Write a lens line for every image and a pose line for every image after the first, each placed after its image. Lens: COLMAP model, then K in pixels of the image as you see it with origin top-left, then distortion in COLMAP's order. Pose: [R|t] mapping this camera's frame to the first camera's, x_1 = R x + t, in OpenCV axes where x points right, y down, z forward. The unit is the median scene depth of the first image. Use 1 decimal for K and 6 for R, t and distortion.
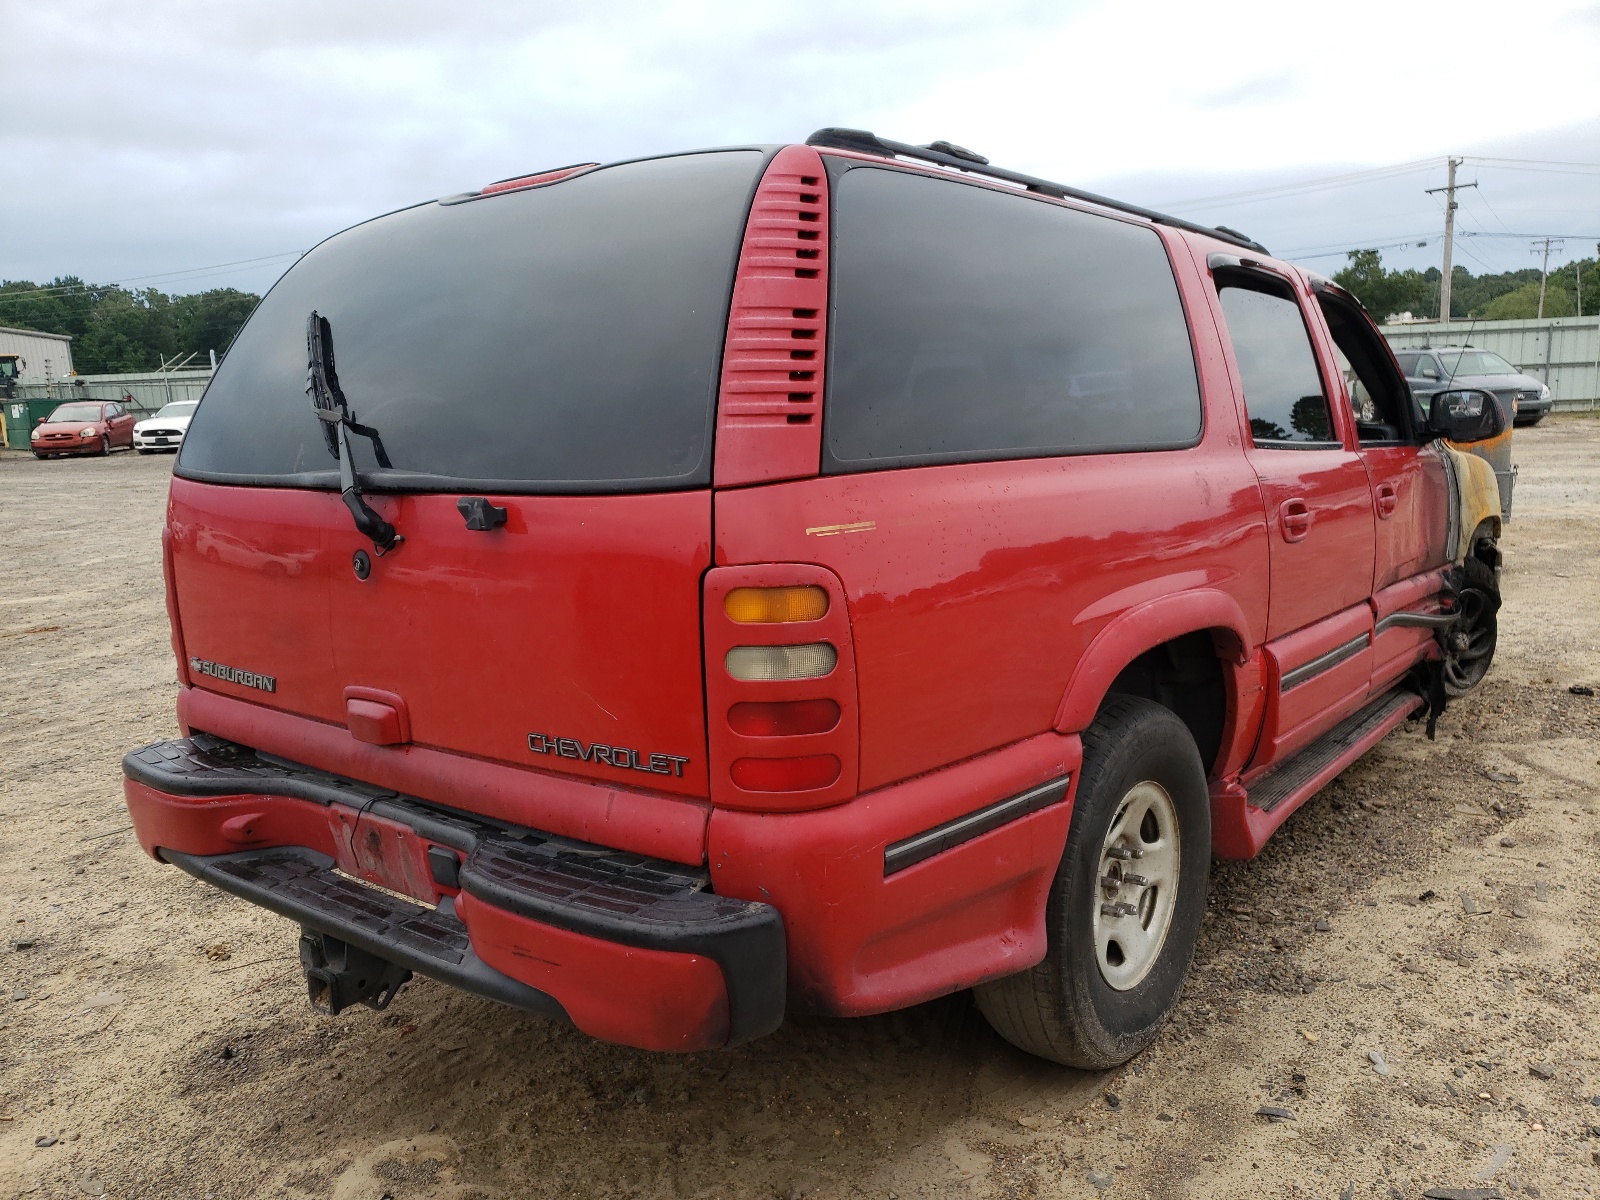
lens RADIAL K [[1258.7, 0, 800.4], [0, 1258.7, 598.3], [0, 0, 1]] dist [0.001020, 0.022741]
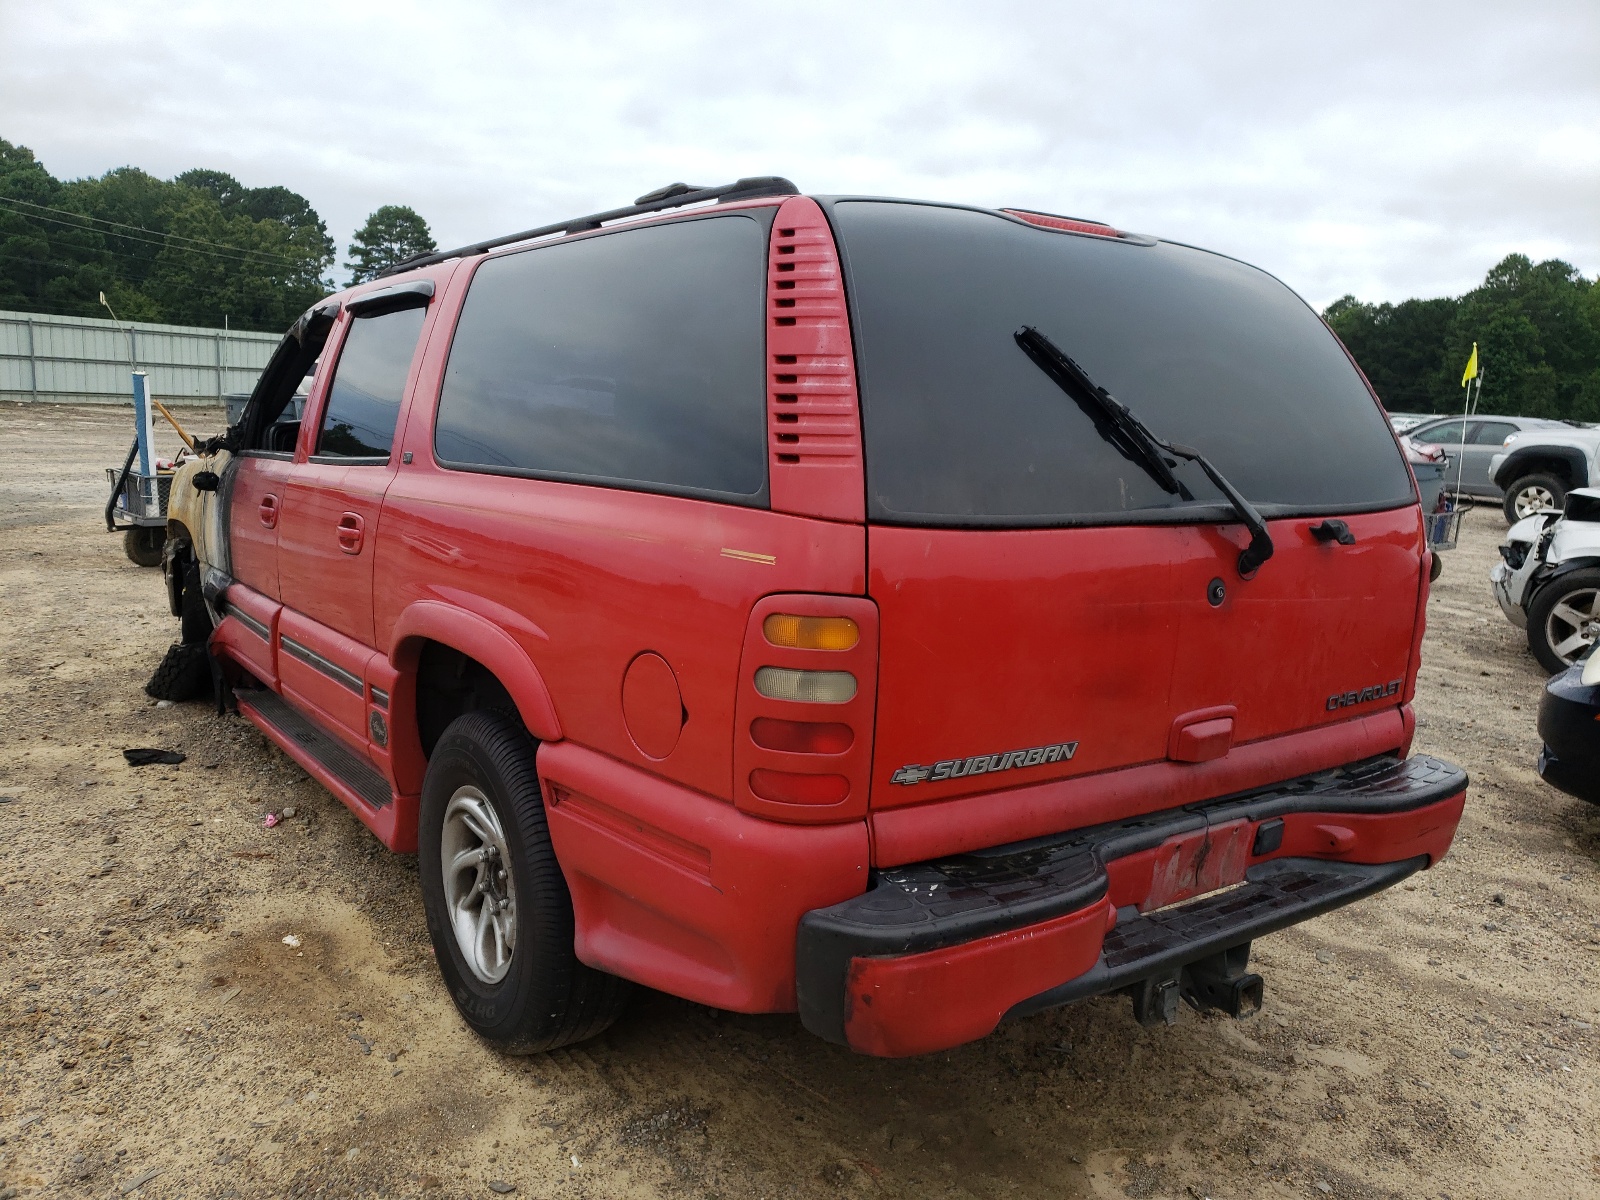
lens RADIAL K [[1258.7, 0, 798.8], [0, 1258.7, 603.2], [0, 0, 1]] dist [0.001020, 0.022741]
pose [[0.267346, -0.110585, 0.957234, -1.364023], [0.097841, 0.991374, 0.087203, -0.133919], [-0.958620, 0.070344, 0.275860, 0.985762]]
